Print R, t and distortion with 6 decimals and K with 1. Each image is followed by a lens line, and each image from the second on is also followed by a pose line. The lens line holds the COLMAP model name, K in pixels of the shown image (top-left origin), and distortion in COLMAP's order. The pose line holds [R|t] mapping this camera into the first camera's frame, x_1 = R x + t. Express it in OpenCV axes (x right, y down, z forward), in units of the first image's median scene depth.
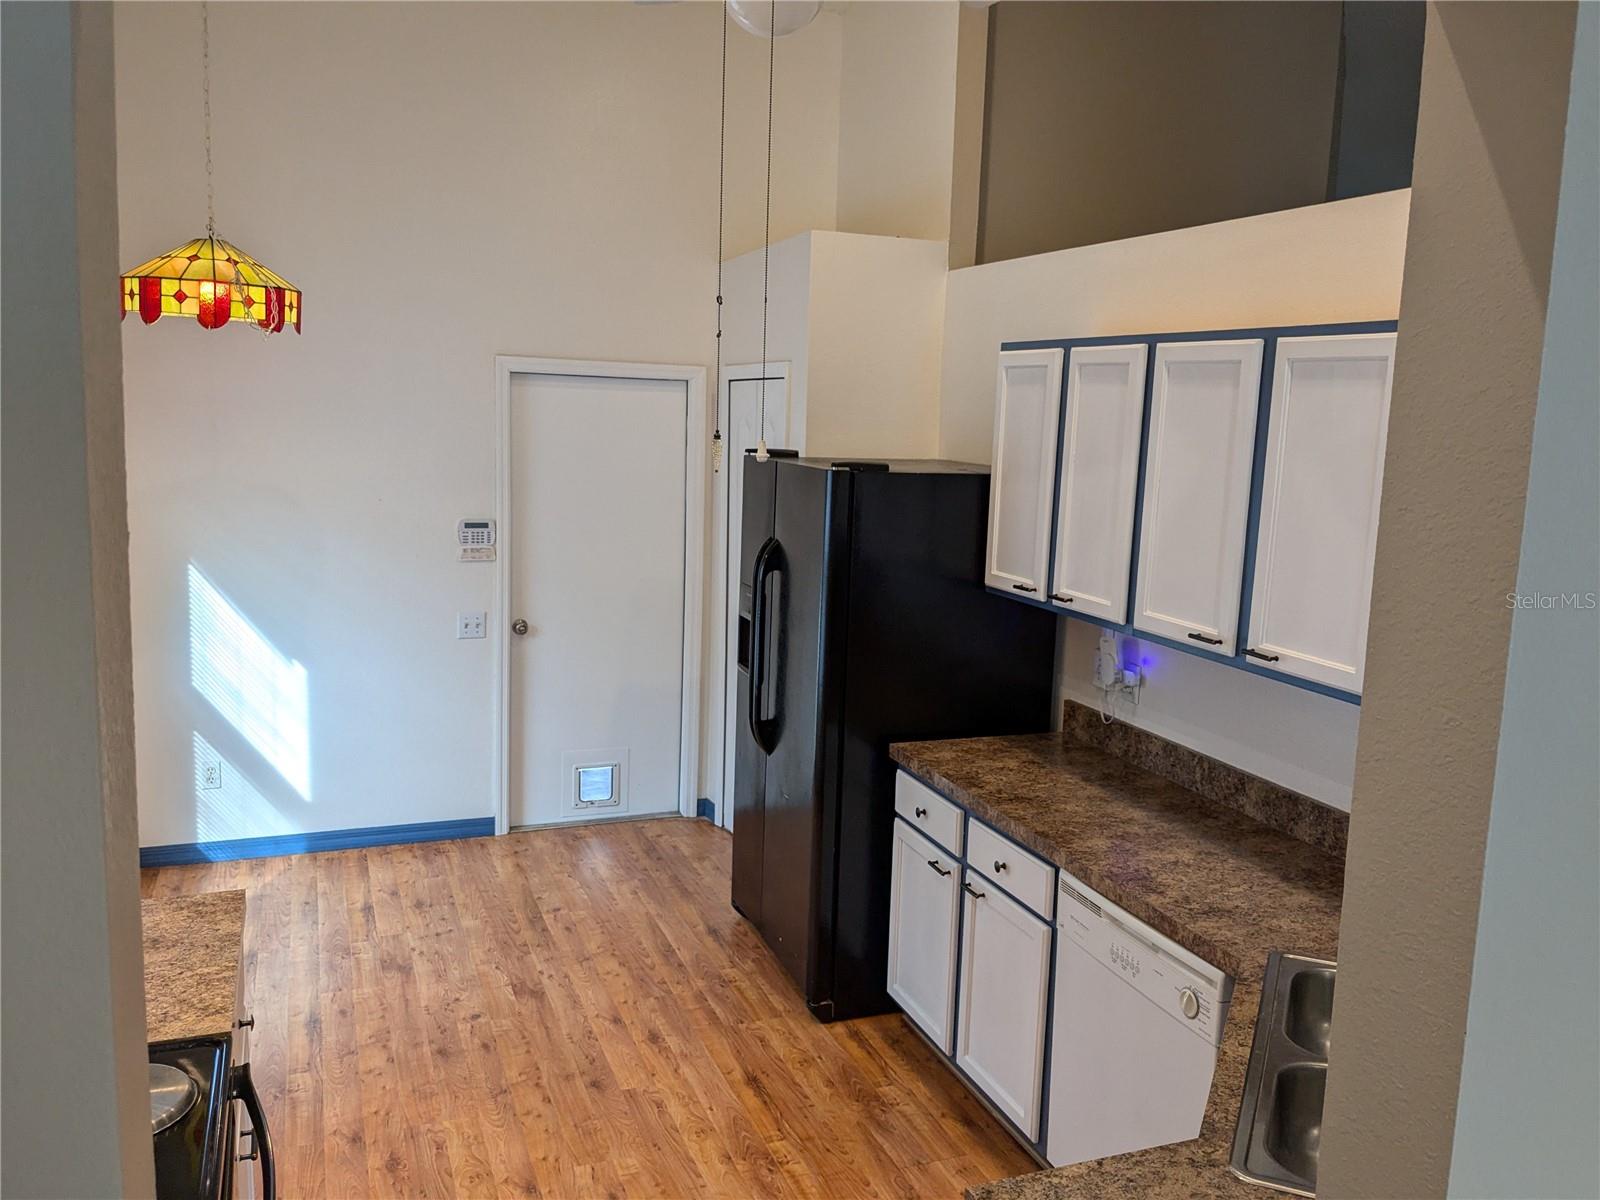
lens RADIAL K [[1262.7, 0, 790.8], [0, 1262.7, 586.8], [0, 0, 1]] dist [0.080793, -0.141480]
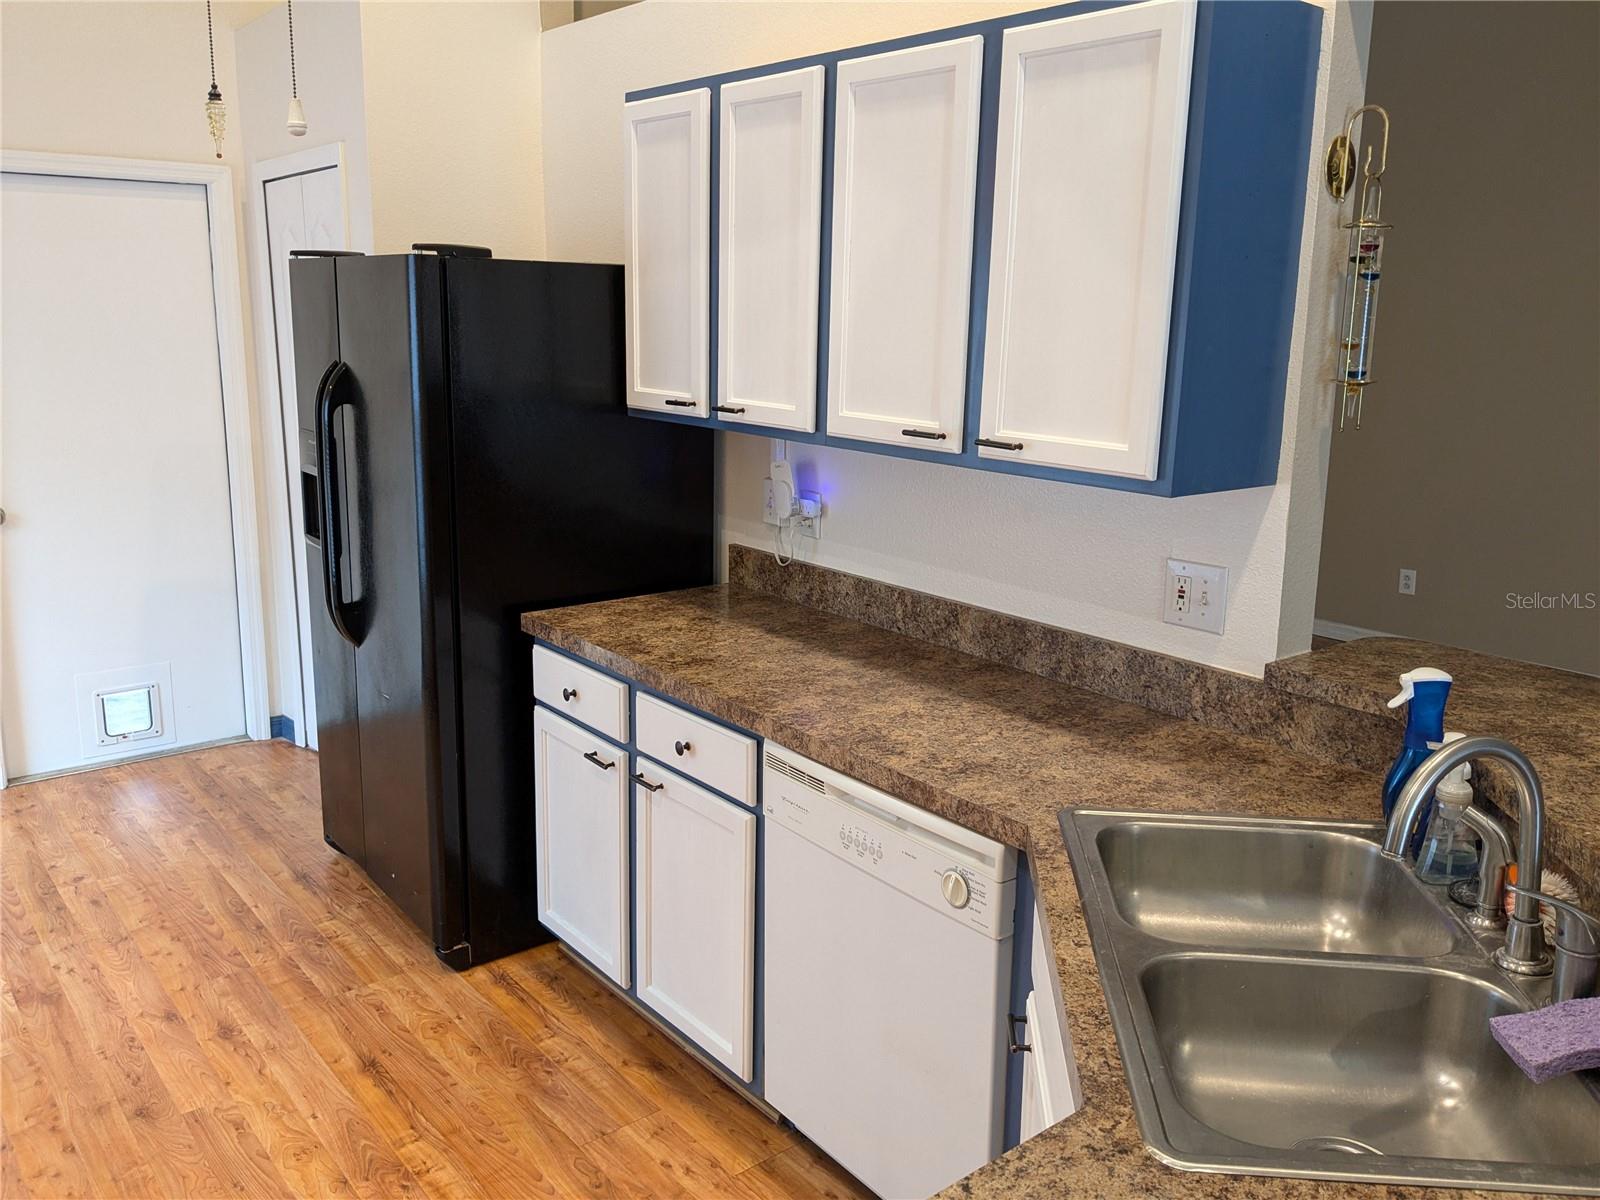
lens RADIAL K [[1262.7, 0, 790.8], [0, 1262.7, 586.8], [0, 0, 1]] dist [0.080793, -0.141480]
pose [[0.948524, -0.080029, 0.306428, -0.002382], [0.054380, 0.994332, 0.091358, 0.046912], [-0.312002, -0.069992, 0.947500, 0.214983]]
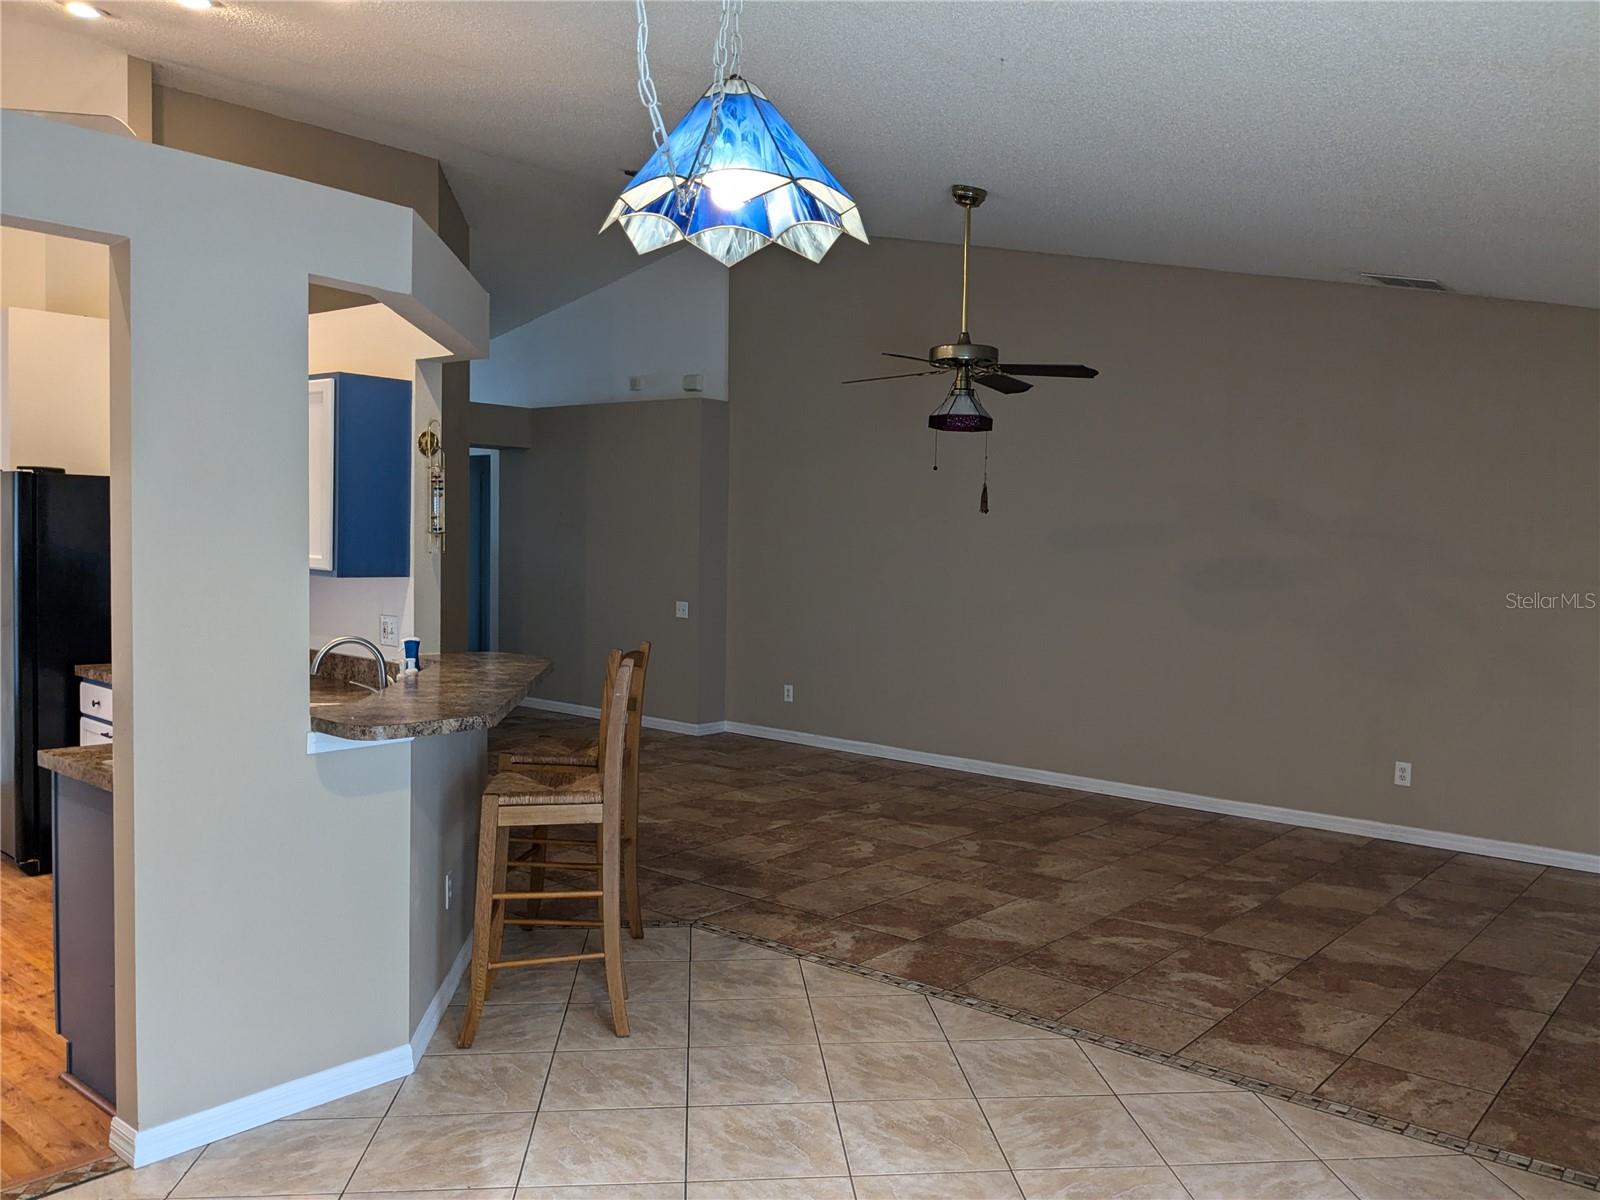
lens RADIAL K [[1262.7, 0, 790.8], [0, 1262.7, 586.8], [0, 0, 1]] dist [0.080793, -0.141480]
pose [[0.875772, -0.034991, 0.481456, 0.098679], [0.069997, 0.996033, -0.054936, 0.177902], [-0.477624, 0.081811, 0.874747, -0.655661]]
